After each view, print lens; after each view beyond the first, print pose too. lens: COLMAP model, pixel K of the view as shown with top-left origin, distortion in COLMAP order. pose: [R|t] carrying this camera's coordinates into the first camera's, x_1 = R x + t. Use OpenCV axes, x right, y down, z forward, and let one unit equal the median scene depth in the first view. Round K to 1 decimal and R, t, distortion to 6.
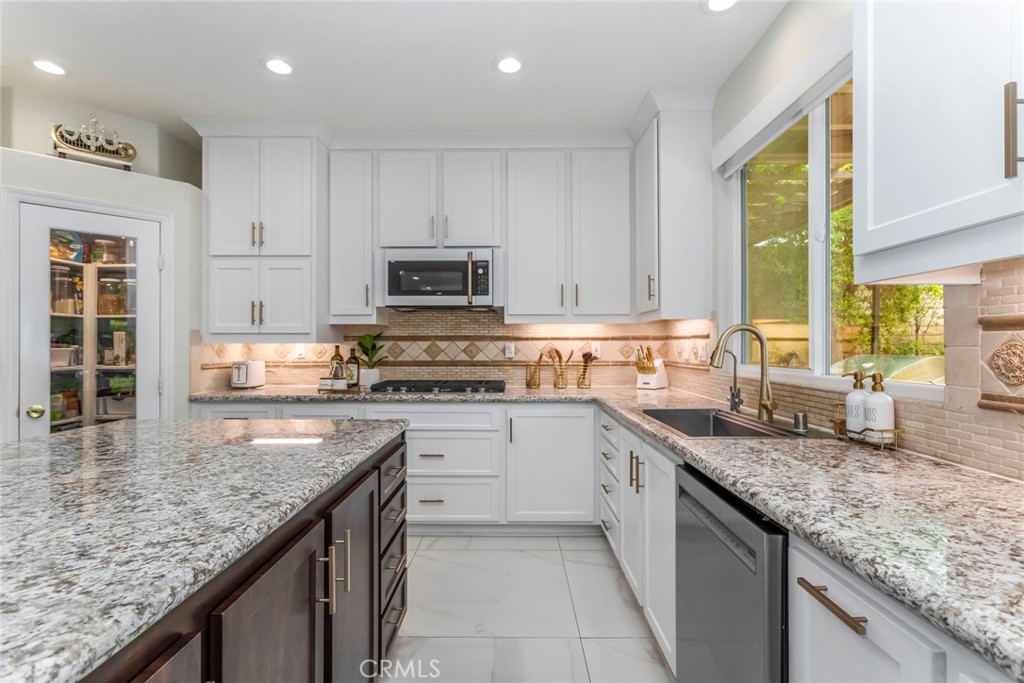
lens RADIAL K [[482.9, 0, 512.8], [0, 482.9, 342.0], [0, 0, 1]] dist [0.000750, 0.000435]
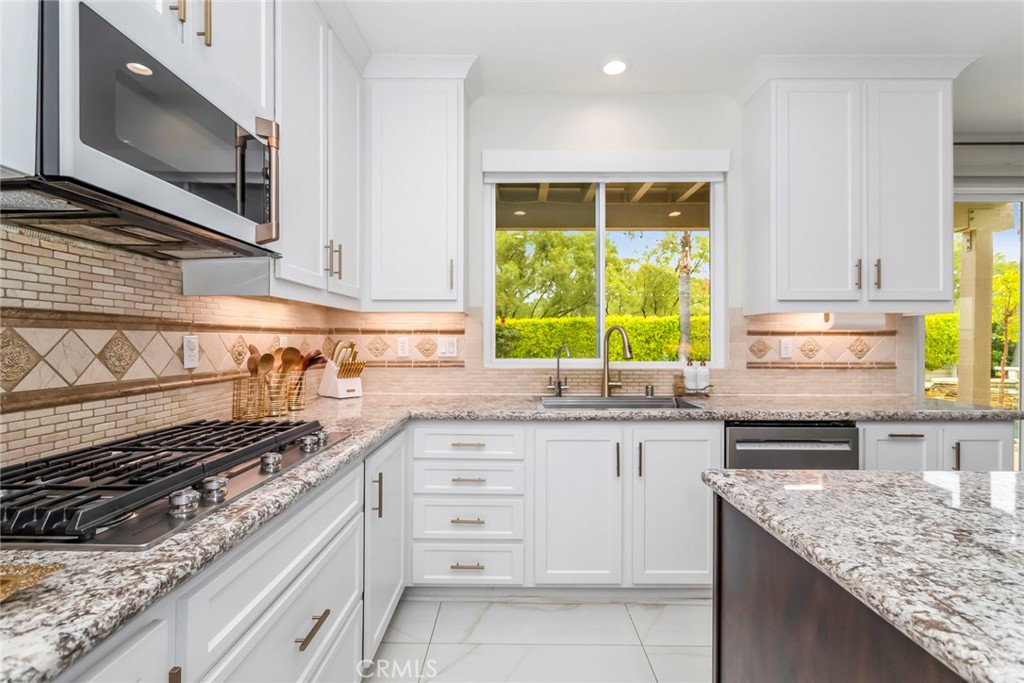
lens RADIAL K [[482.9, 0, 509.7], [0, 482.9, 341.3], [0, 0, 1]] dist [0.000750, 0.000435]
pose [[0.004086, -0.000817, 0.999991, -0.496836], [-0.008963, 0.999959, 0.000853, 0.004728], [-0.999951, -0.008966, 0.004079, 0.768015]]
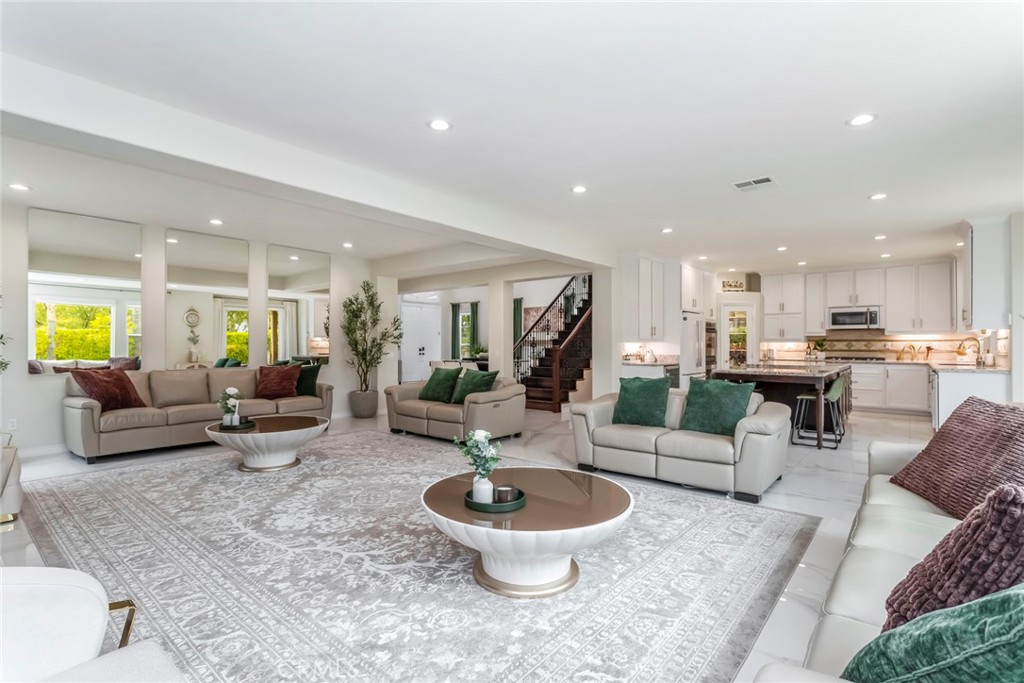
lens RADIAL K [[482.9, 0, 510.2], [0, 482.9, 339.4], [0, 0, 1]] dist [0.000750, 0.000435]
pose [[0.768092, -0.003416, -0.640330, 0.099149], [0.001477, 0.999993, -0.003563, -0.008340], [0.640338, 0.001791, 0.768091, -2.282522]]
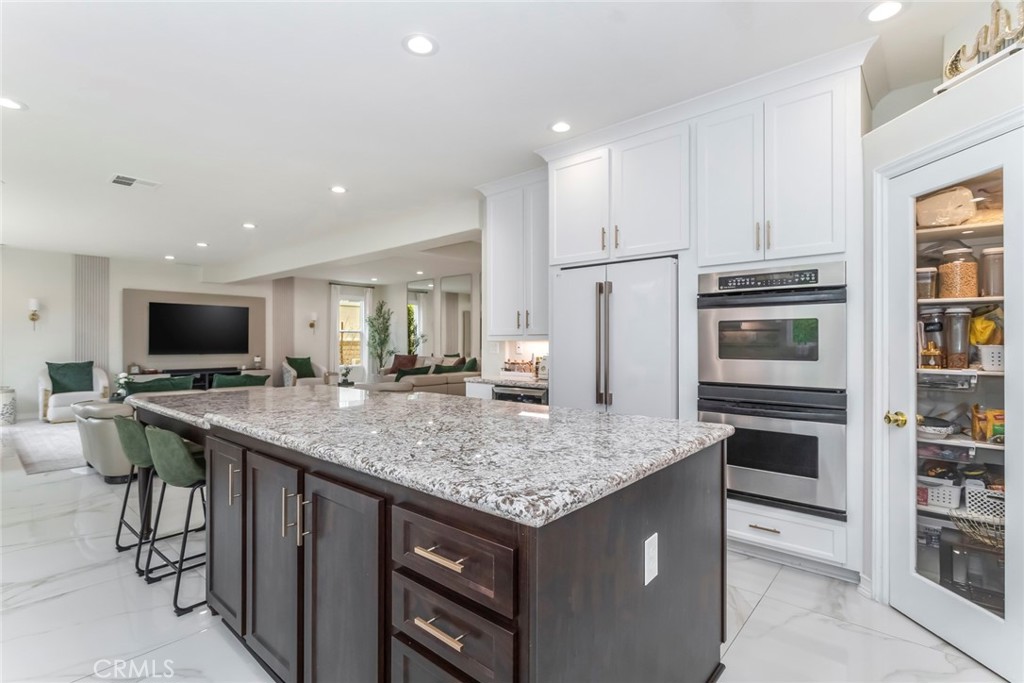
lens RADIAL K [[482.9, 0, 506.6], [0, 482.9, 337.4], [0, 0, 1]] dist [0.000750, 0.000435]
pose [[-0.658474, -0.002162, -0.752600, 0.086647], [0.007239, 0.999931, -0.009206, 0.002682], [0.752569, -0.011510, -0.658413, 0.793590]]
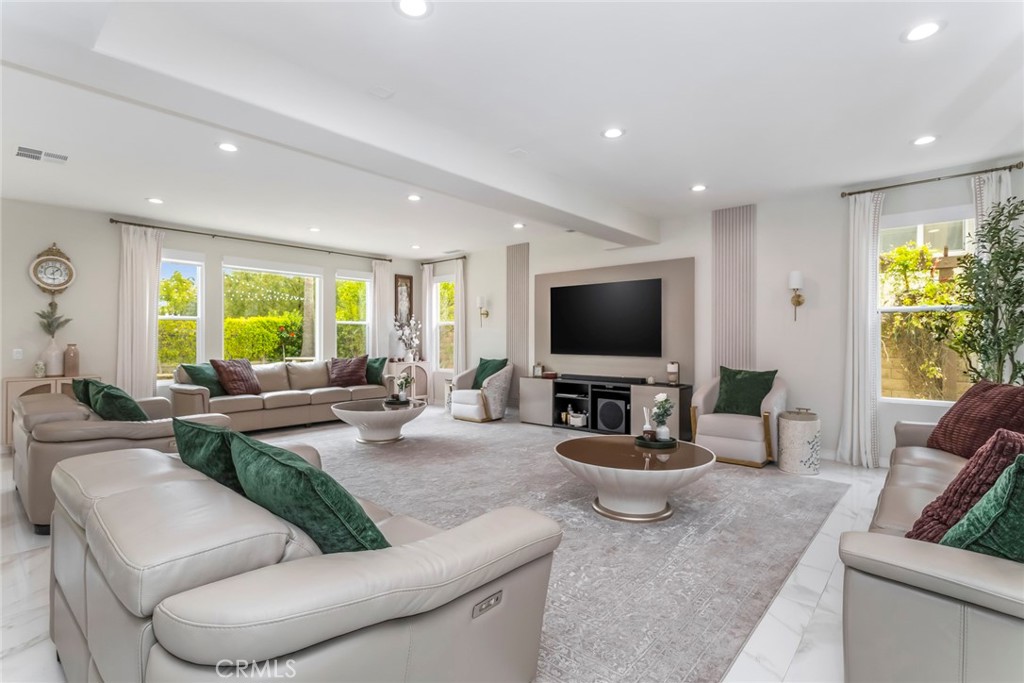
lens RADIAL K [[482.9, 0, 510.1], [0, 482.9, 342.9], [0, 0, 1]] dist [0.000750, 0.000435]
pose [[-0.750384, -0.001351, 0.661000, -1.845678], [-0.002049, 0.999998, -0.000281, 0.013168], [-0.660999, -0.001565, -0.750385, -0.689896]]
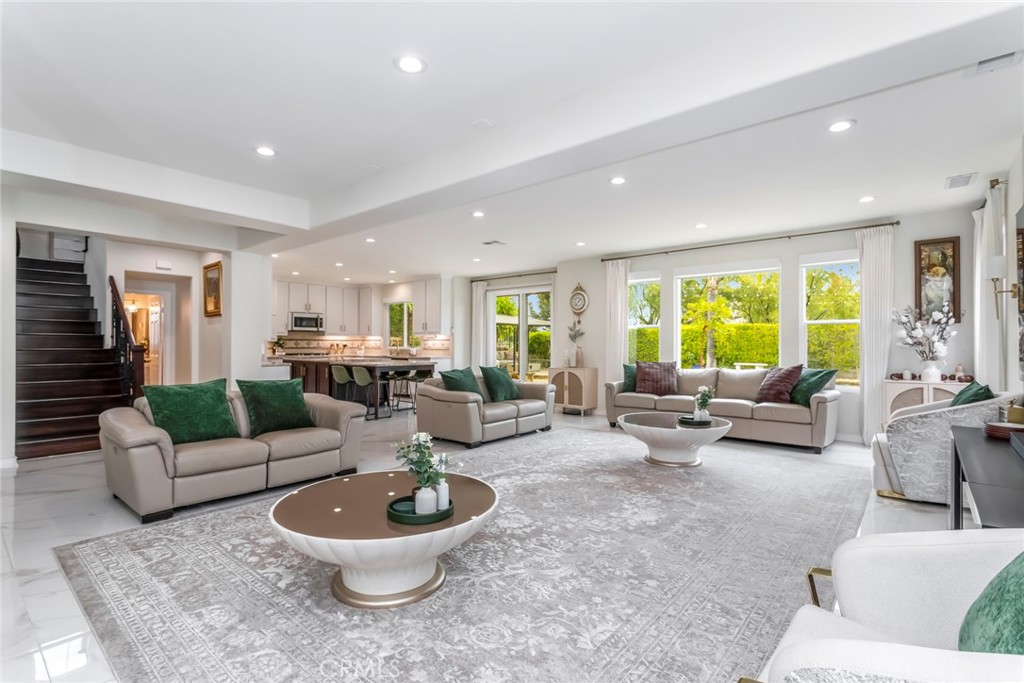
lens RADIAL K [[482.9, 0, 509.8], [0, 482.9, 346.5], [0, 0, 1]] dist [0.000750, 0.000435]
pose [[0.645143, -0.001861, 0.764059, -1.811189], [-0.007042, 0.999940, 0.008382, -0.000798], [-0.764029, -0.010788, 0.645092, -2.243762]]
